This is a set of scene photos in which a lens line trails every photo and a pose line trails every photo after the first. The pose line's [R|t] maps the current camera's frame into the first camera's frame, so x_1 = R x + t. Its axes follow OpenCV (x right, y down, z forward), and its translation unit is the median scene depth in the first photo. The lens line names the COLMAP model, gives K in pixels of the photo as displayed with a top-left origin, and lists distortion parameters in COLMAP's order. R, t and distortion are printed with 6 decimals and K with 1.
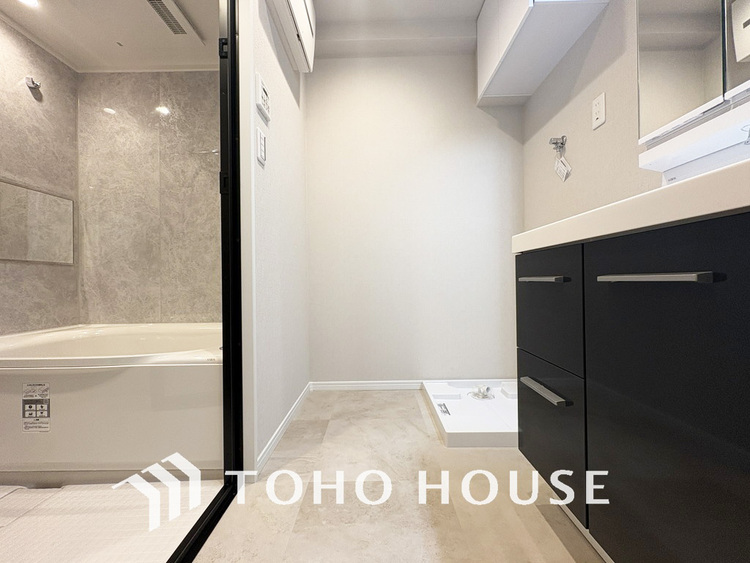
lens RADIAL K [[298.7, 0, 375.0], [0, 298.7, 281.5], [0, 0, 1]] dist [0.000564, -0.000094]
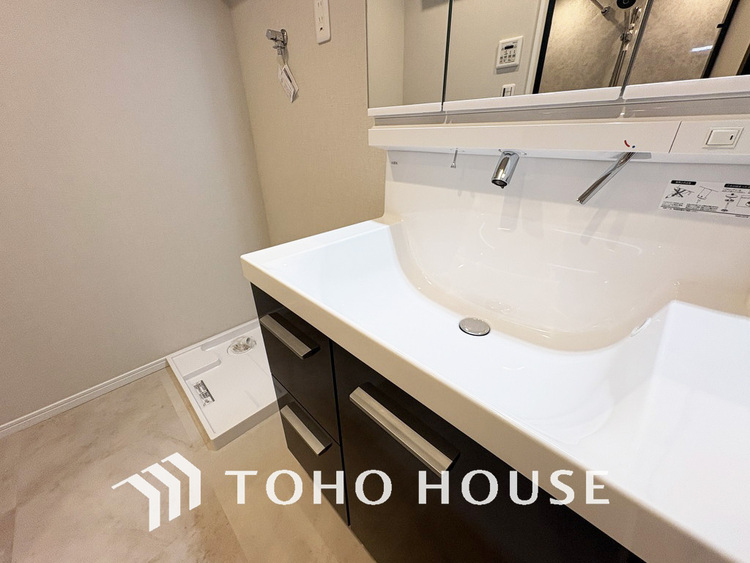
lens RADIAL K [[298.7, 0, 375.0], [0, 298.7, 281.5], [0, 0, 1]] dist [0.000564, -0.000094]
pose [[0.706243, -0.311909, 0.635558, 0.135447], [0.003591, 0.899286, 0.437347, -0.251194], [-0.707961, -0.306591, 0.636234, 0.192084]]
